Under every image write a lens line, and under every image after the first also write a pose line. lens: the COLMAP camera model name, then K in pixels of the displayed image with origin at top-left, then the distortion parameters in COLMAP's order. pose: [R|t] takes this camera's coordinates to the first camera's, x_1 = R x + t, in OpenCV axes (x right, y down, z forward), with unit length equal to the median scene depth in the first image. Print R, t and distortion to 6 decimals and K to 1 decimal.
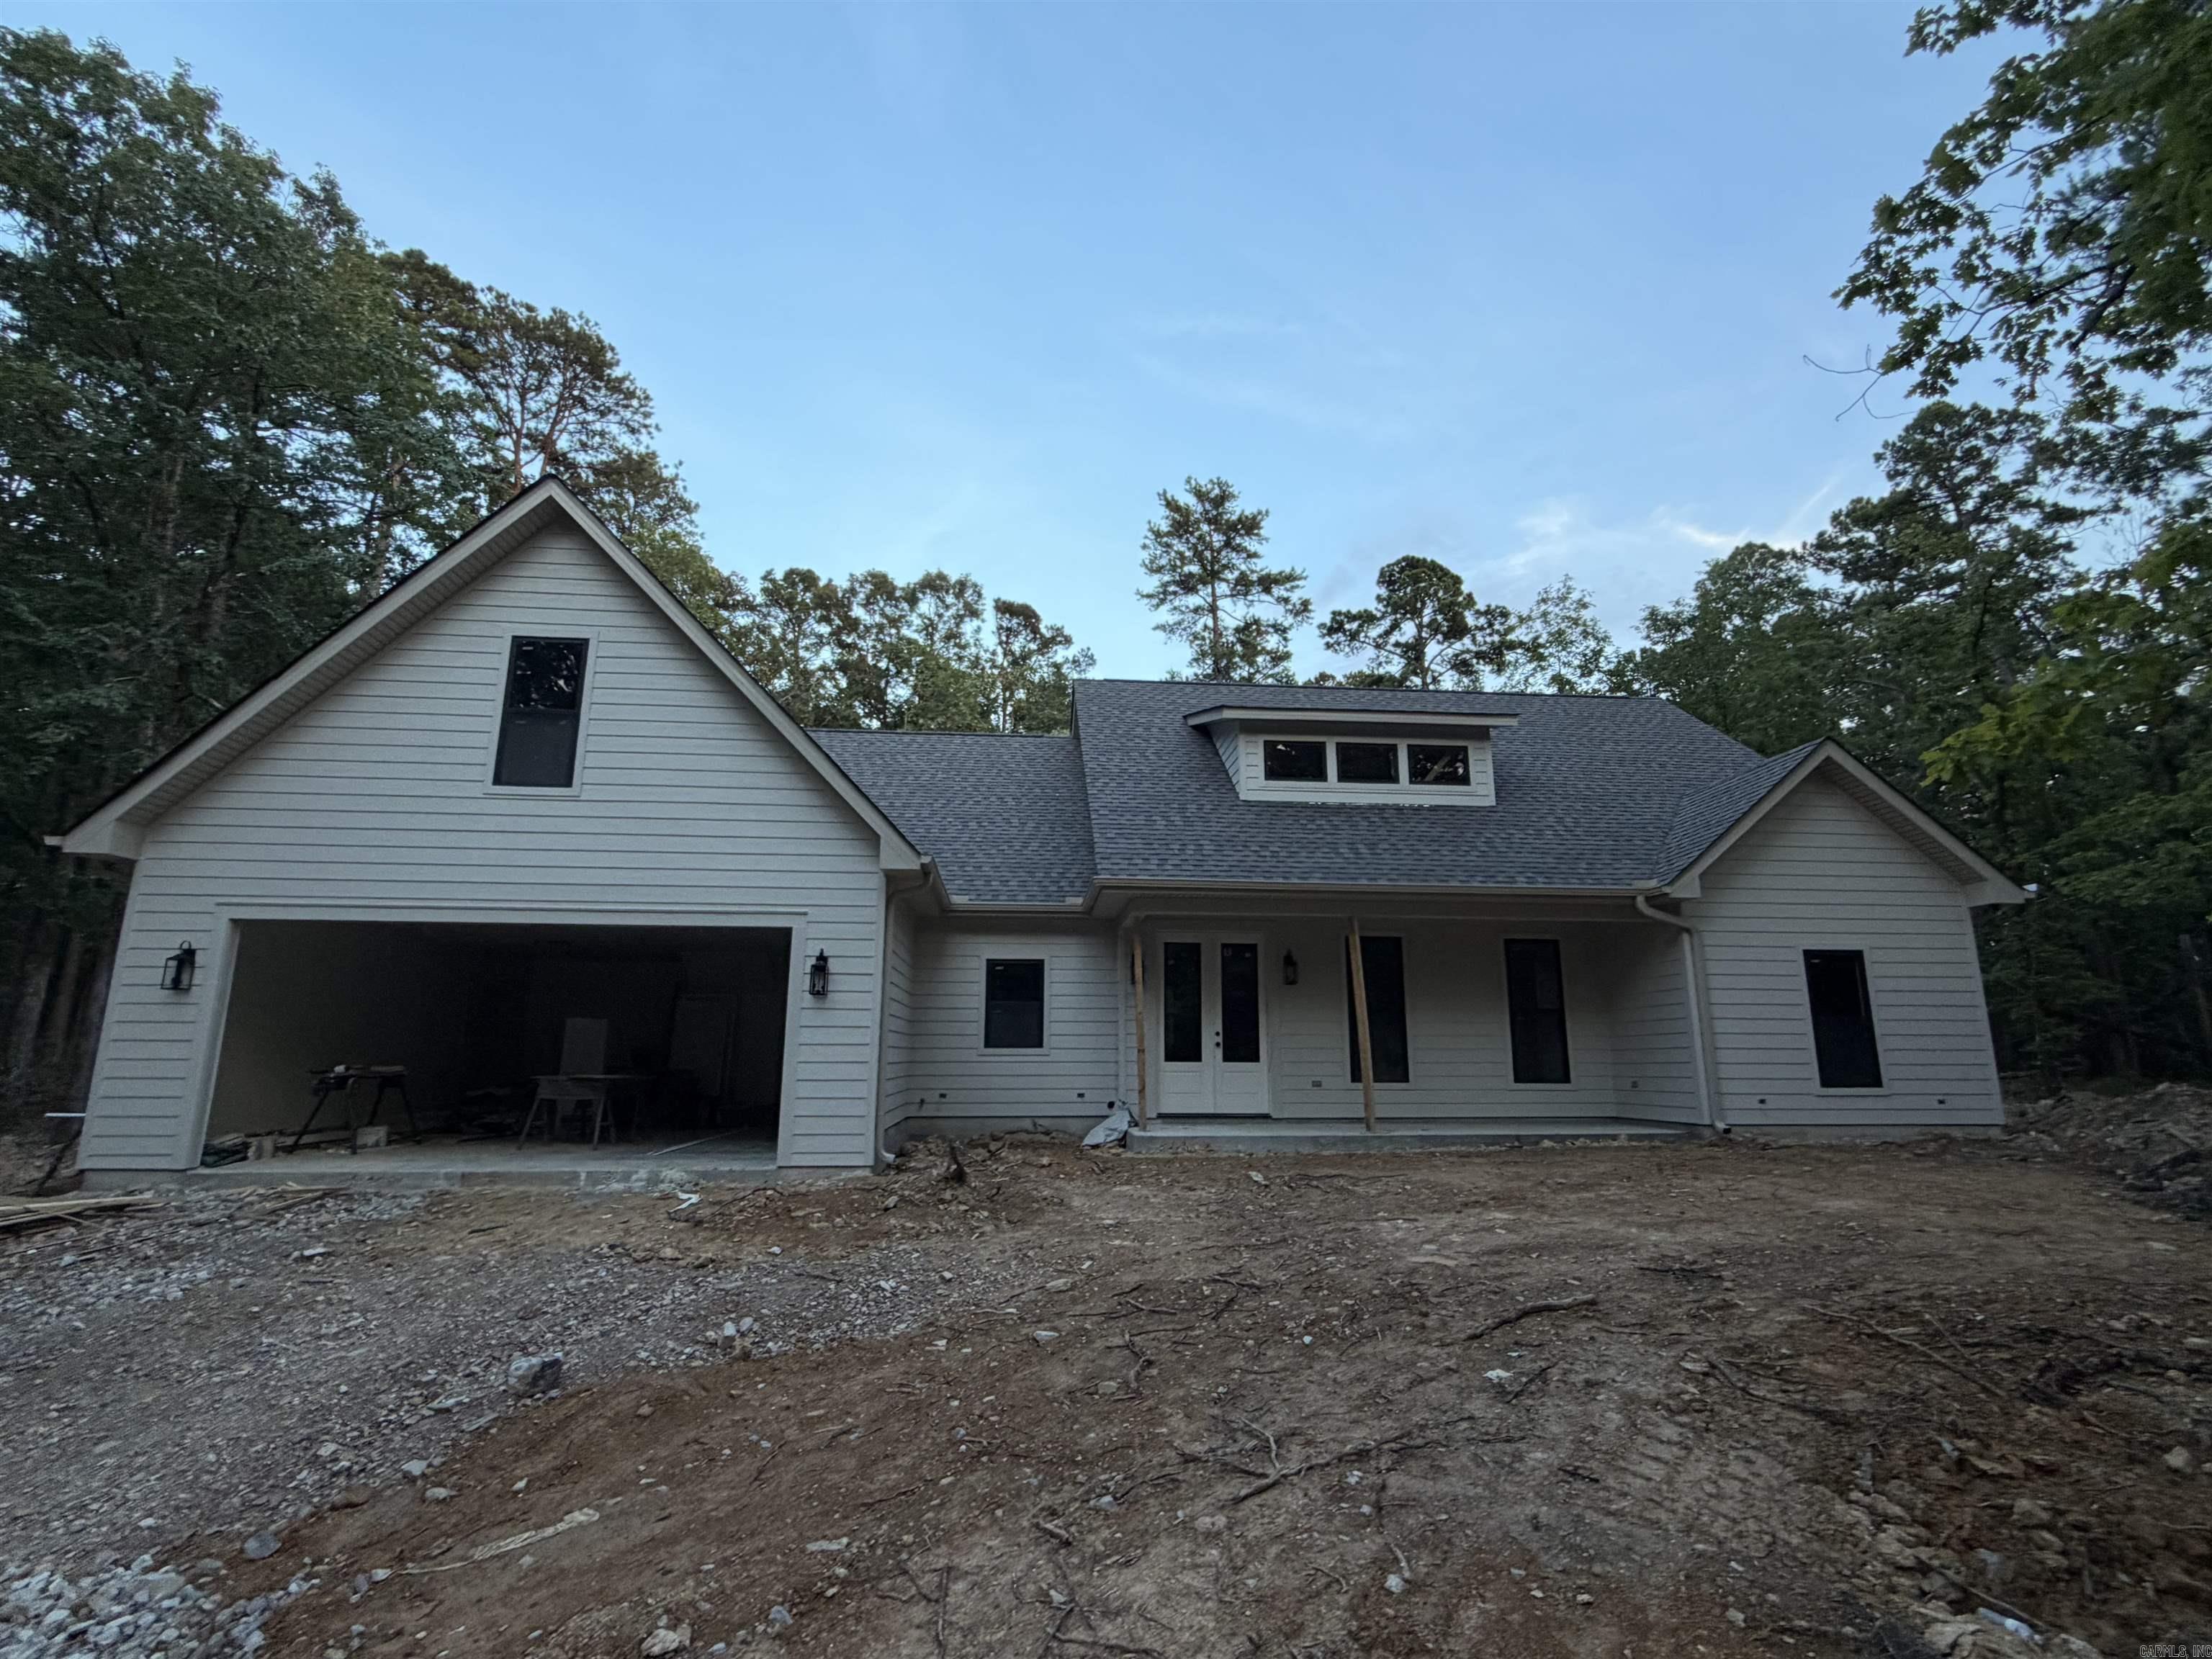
lens RADIAL K [[1077.7, 0, 1113.6], [0, 1077.7, 813.0], [0, 0, 1]] dist [0.001563, 0.000286]
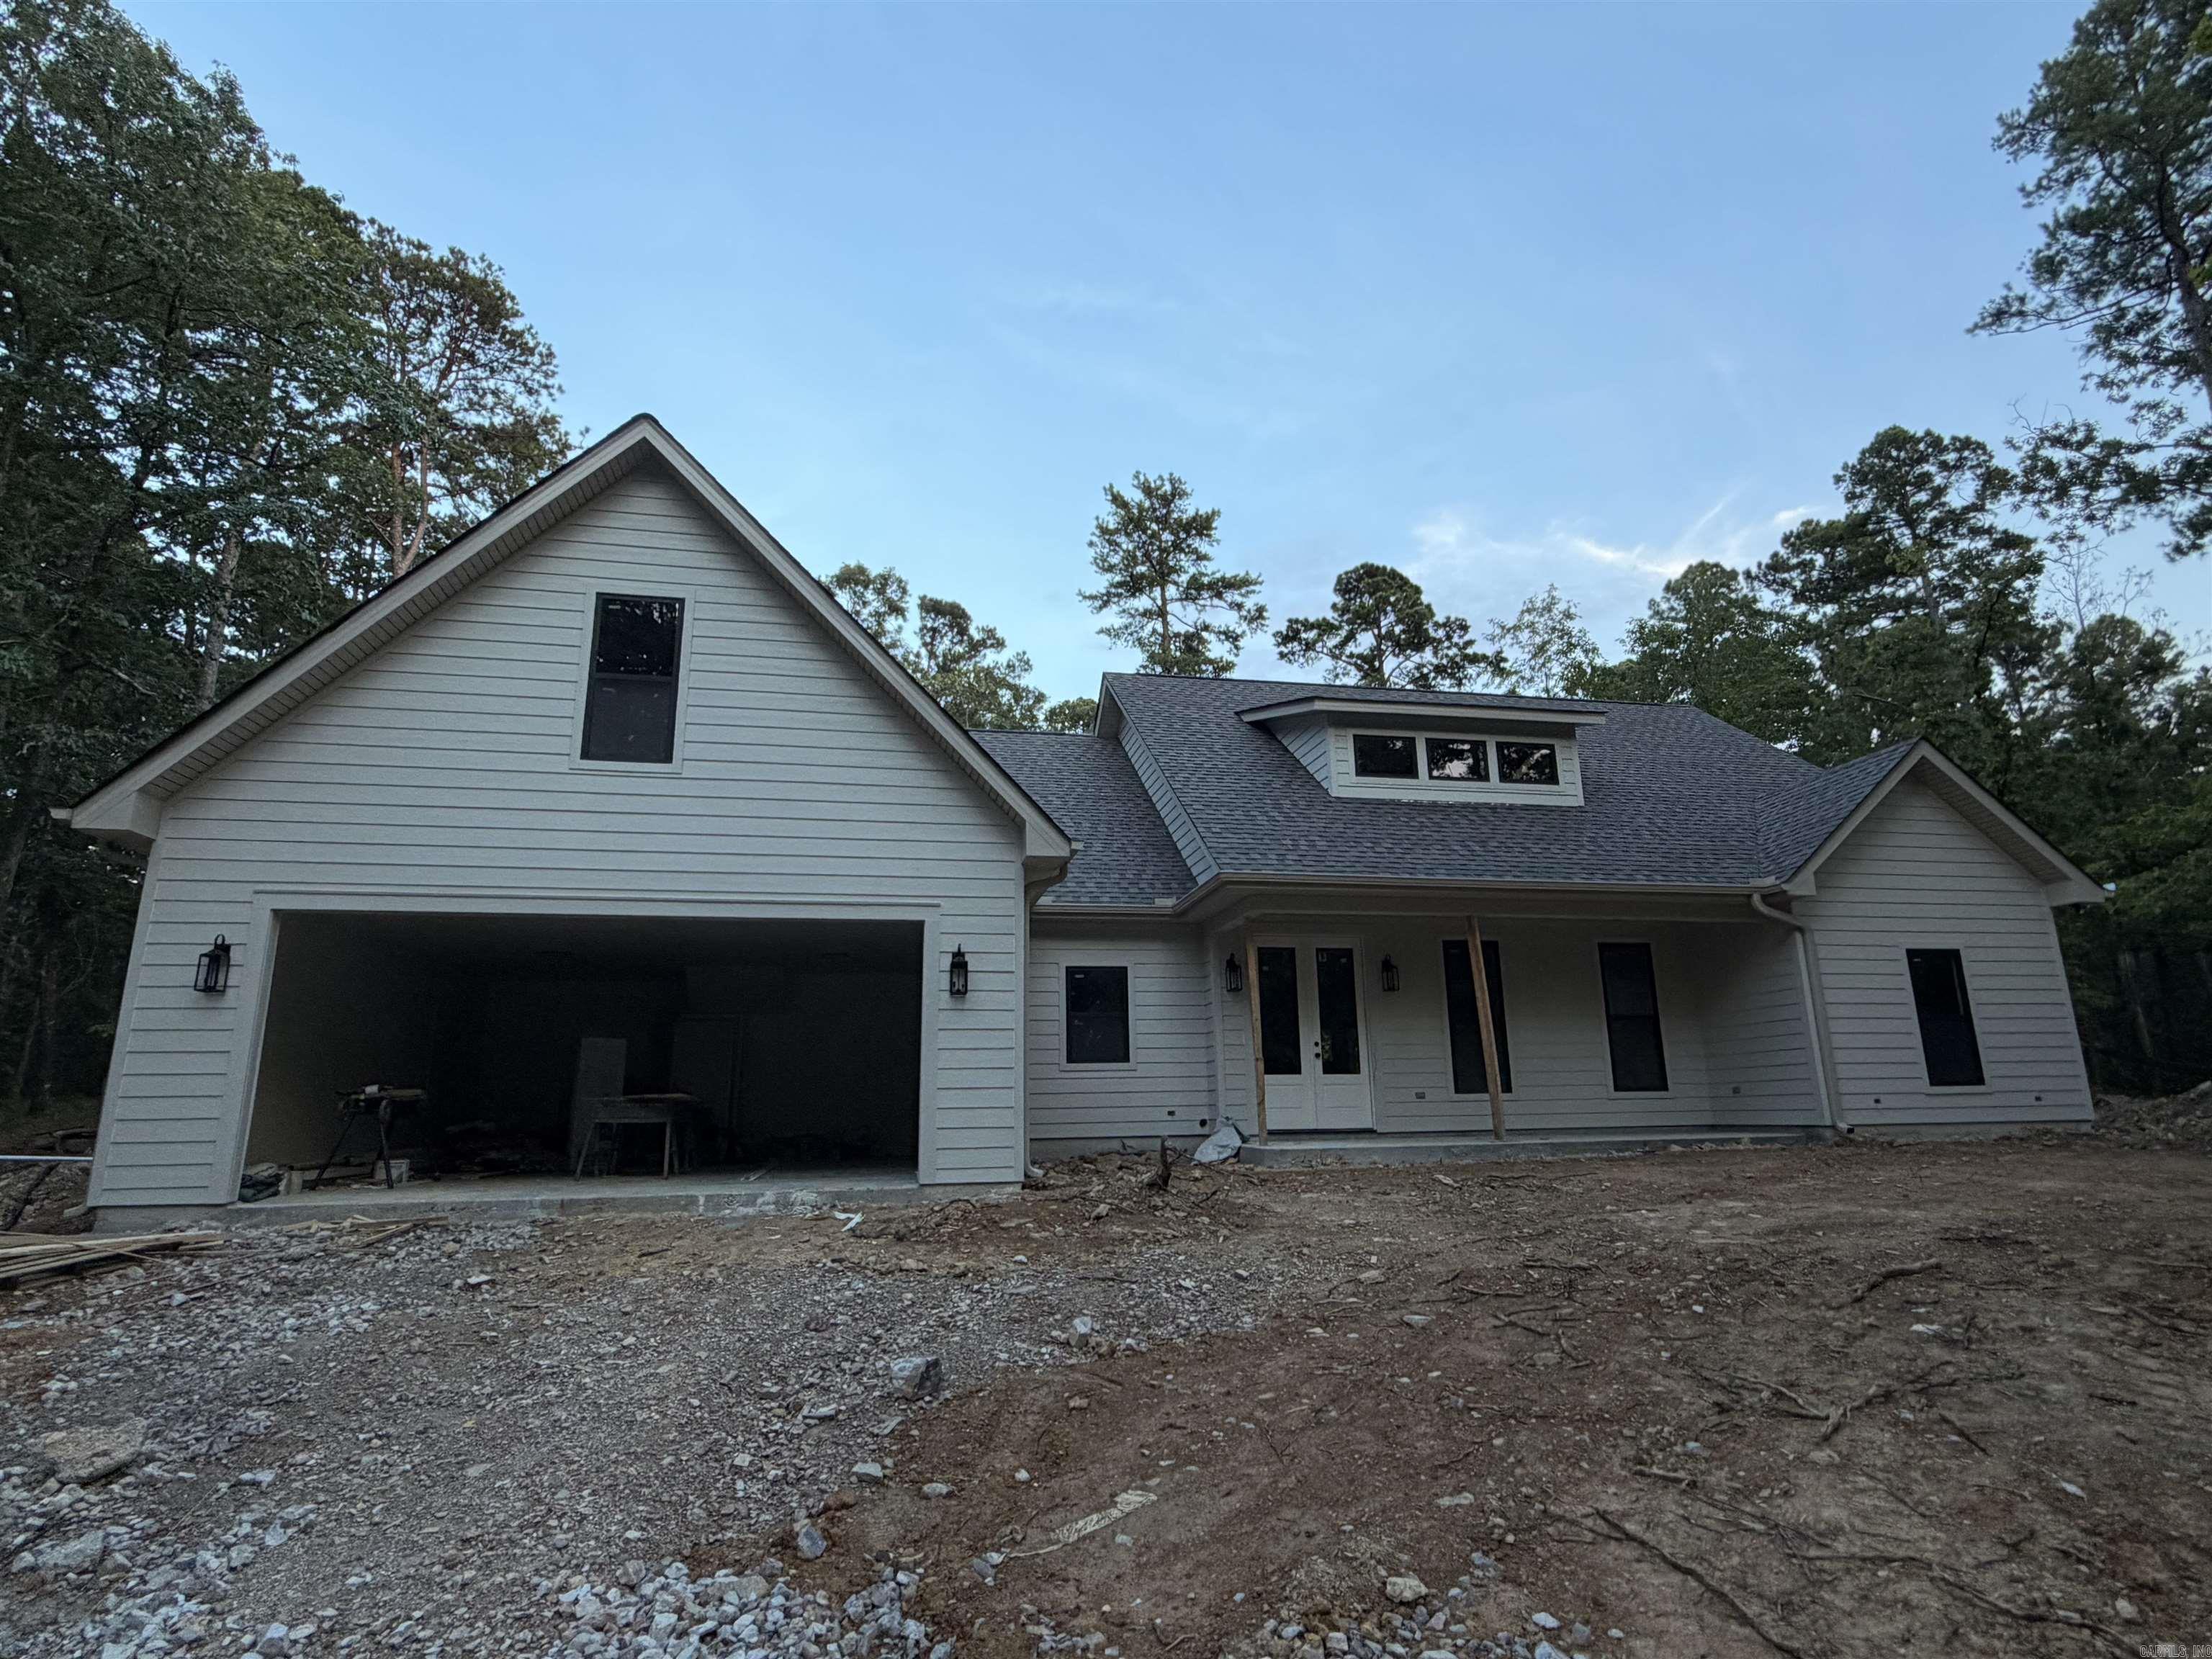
lens RADIAL K [[1173.7, 0, 1099.7], [0, 1173.7, 814.5], [0, 0, 1]] dist [0.001017, 0.000321]
pose [[0.993628, 0.009219, 0.112336, -0.227975], [-0.006365, 0.999648, -0.025742, 0.035703], [-0.112533, 0.024863, 0.993337, 0.001214]]
